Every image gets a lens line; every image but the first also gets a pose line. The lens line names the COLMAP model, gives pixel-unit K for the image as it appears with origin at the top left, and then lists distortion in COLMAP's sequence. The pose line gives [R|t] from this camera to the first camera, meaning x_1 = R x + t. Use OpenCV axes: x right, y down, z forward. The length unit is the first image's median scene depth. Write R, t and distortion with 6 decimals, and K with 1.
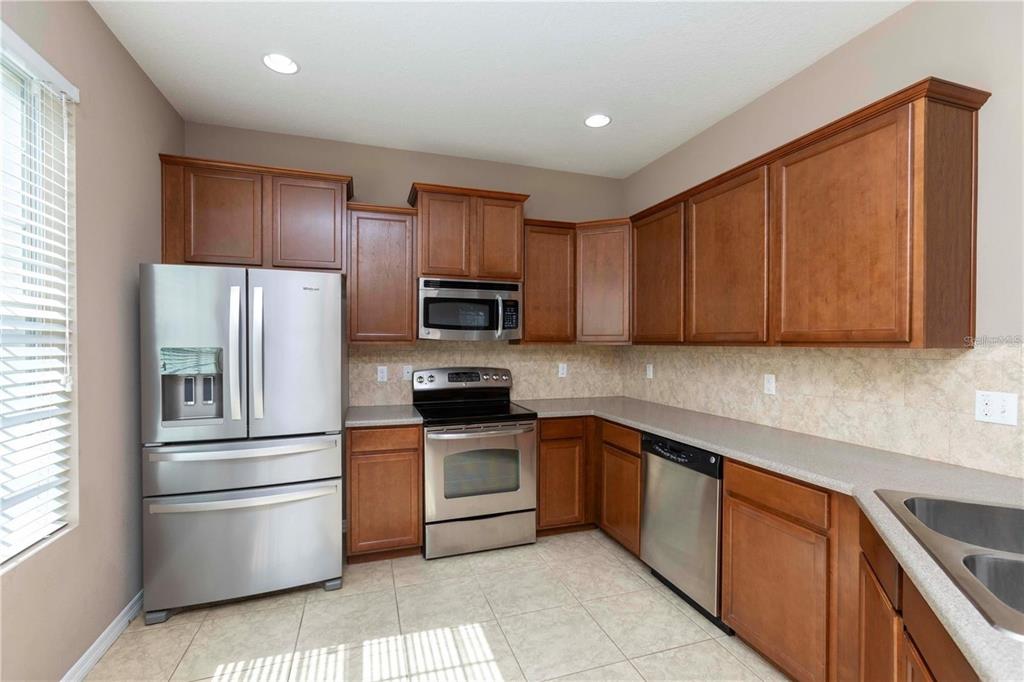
lens RADIAL K [[454.1, 0, 515.9], [0, 454.1, 339.7], [0, 0, 1]] dist [-0.002078, 0.003165]
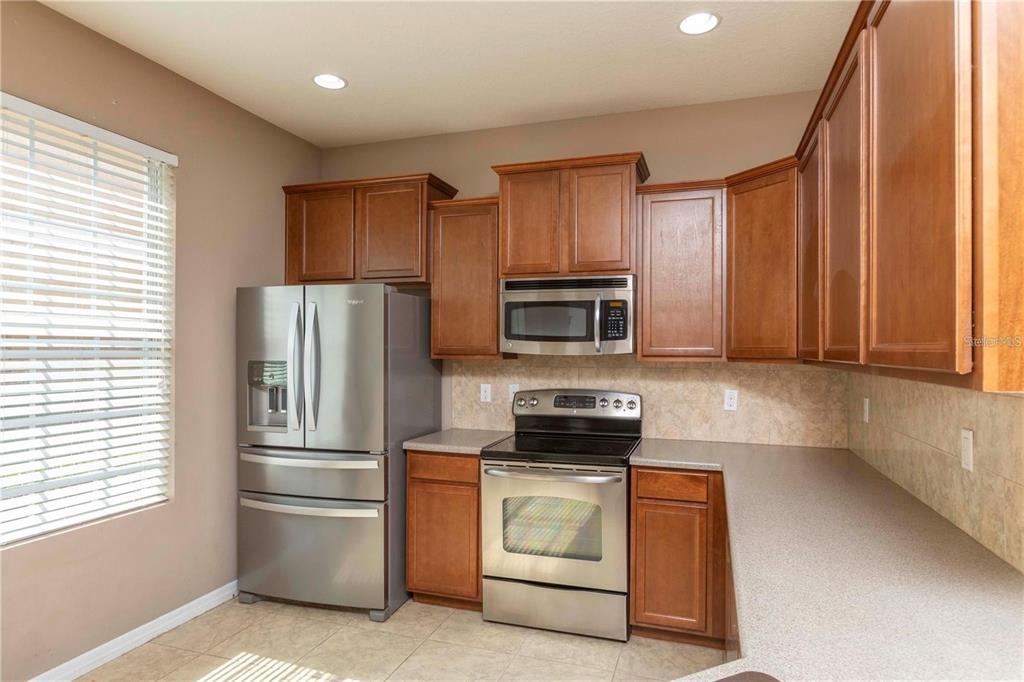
lens RADIAL K [[587.0, 0, 510.7], [0, 587.0, 337.1], [0, 0, 1]] dist [-0.007753, 0.003454]
pose [[0.801983, -0.010756, -0.597251, 0.482211], [-0.001265, 0.999805, -0.019704, -0.009976], [0.597346, 0.016558, 0.801813, 0.164048]]
